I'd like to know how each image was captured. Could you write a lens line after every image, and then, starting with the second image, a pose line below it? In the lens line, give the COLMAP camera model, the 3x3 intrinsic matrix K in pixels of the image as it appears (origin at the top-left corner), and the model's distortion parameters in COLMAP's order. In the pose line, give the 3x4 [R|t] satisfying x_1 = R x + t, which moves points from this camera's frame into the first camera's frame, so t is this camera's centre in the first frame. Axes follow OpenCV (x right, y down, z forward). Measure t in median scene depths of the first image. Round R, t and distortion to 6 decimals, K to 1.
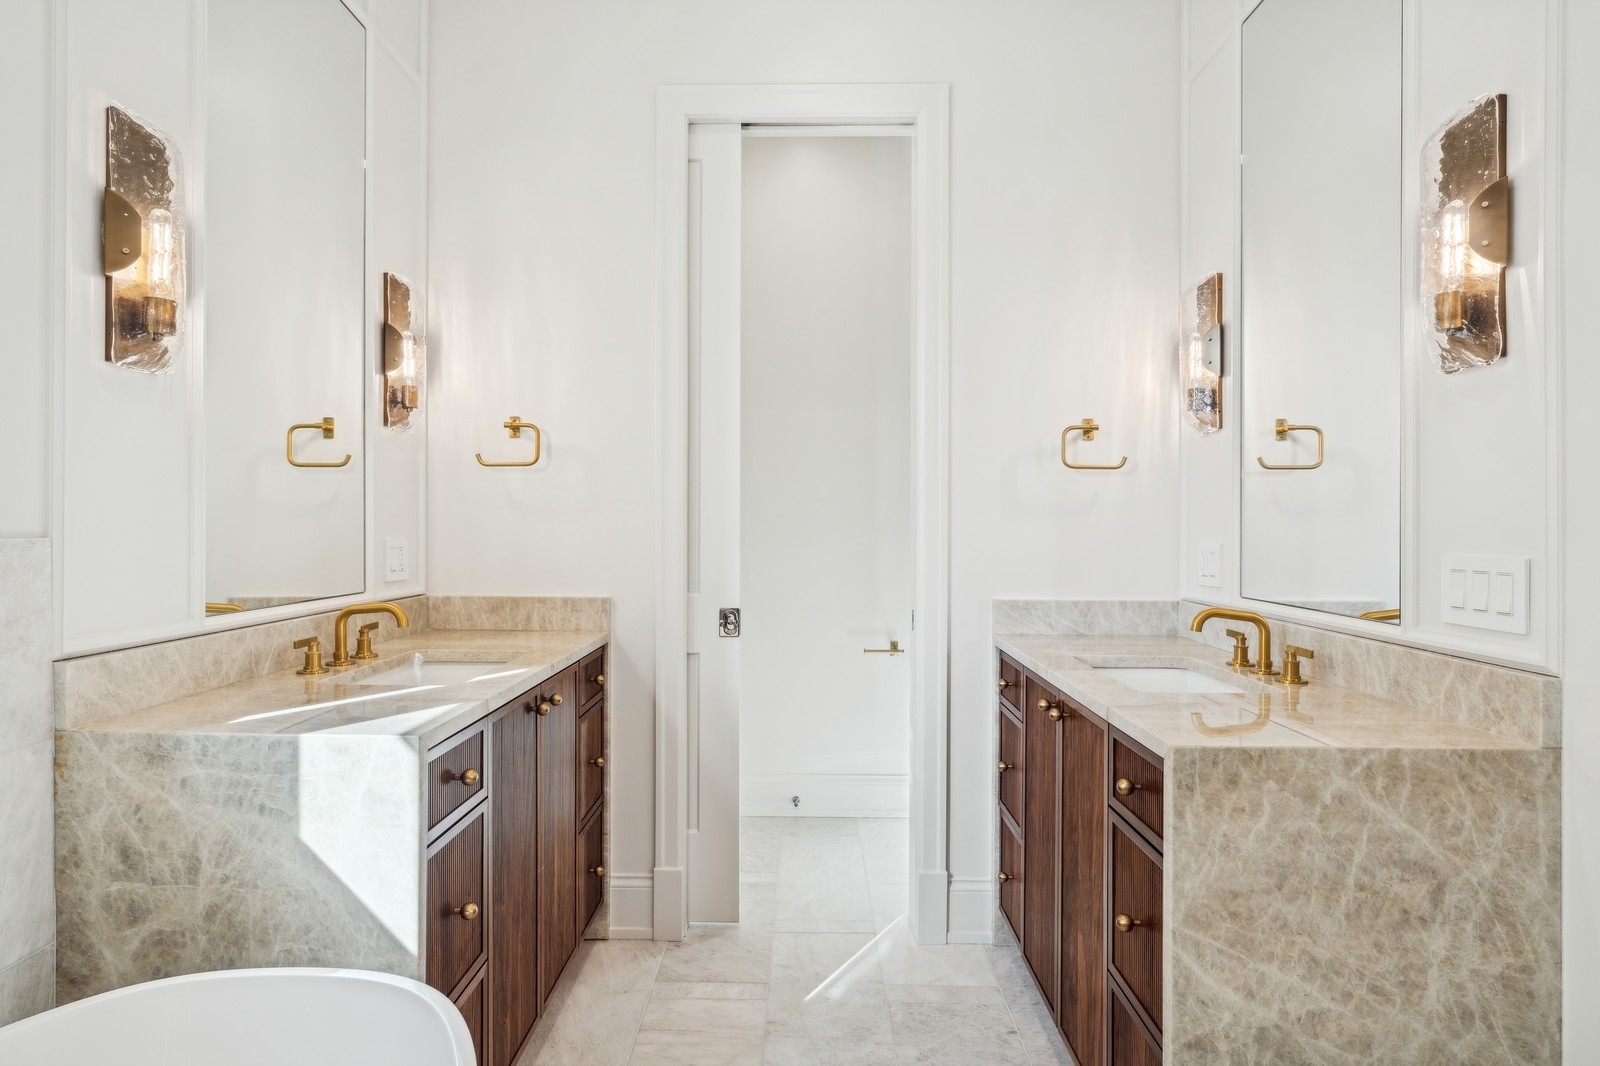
lens RADIAL K [[812.6, 0, 795.4], [0, 812.6, 520.6], [0, 0, 1]] dist [-0.003705, -0.000342]
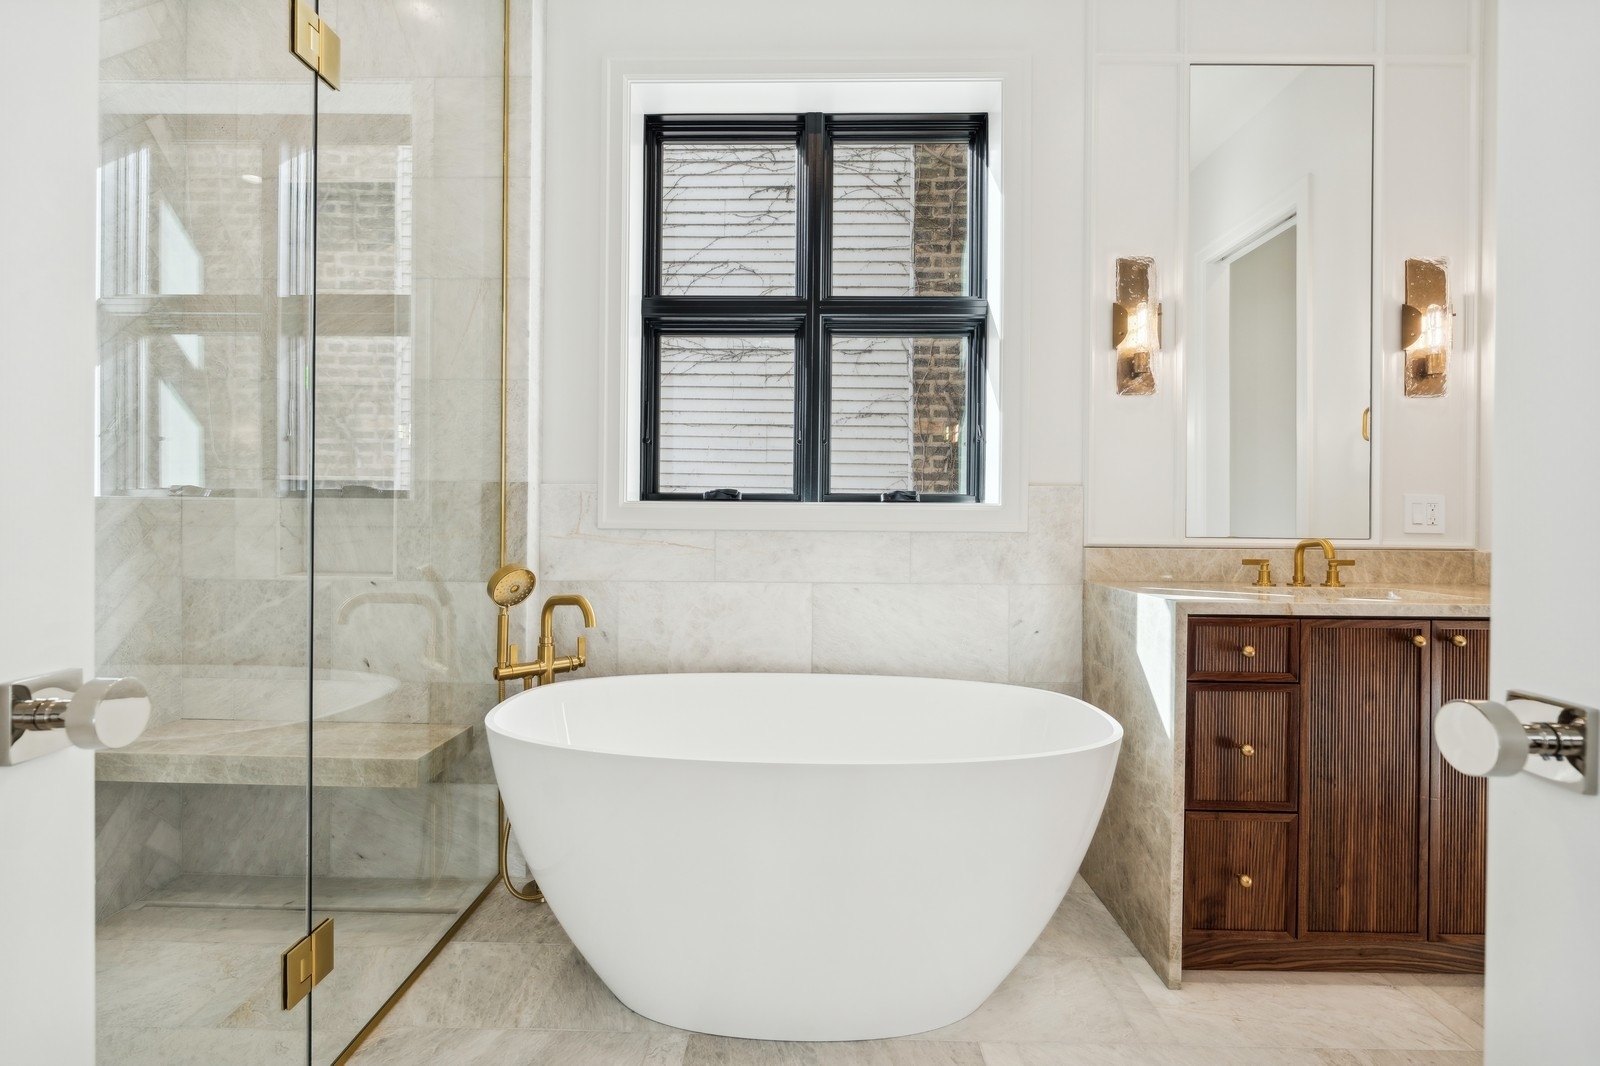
lens RADIAL K [[728.0, 0, 792.5], [0, 728.0, 519.6], [0, 0, 1]] dist [-0.002960, 0.001003]
pose [[-0.005235, -0.002272, -0.999984, 0.811829], [-0.002925, 0.999993, -0.002257, 0.098617], [0.999982, 0.002913, -0.005242, 0.241559]]
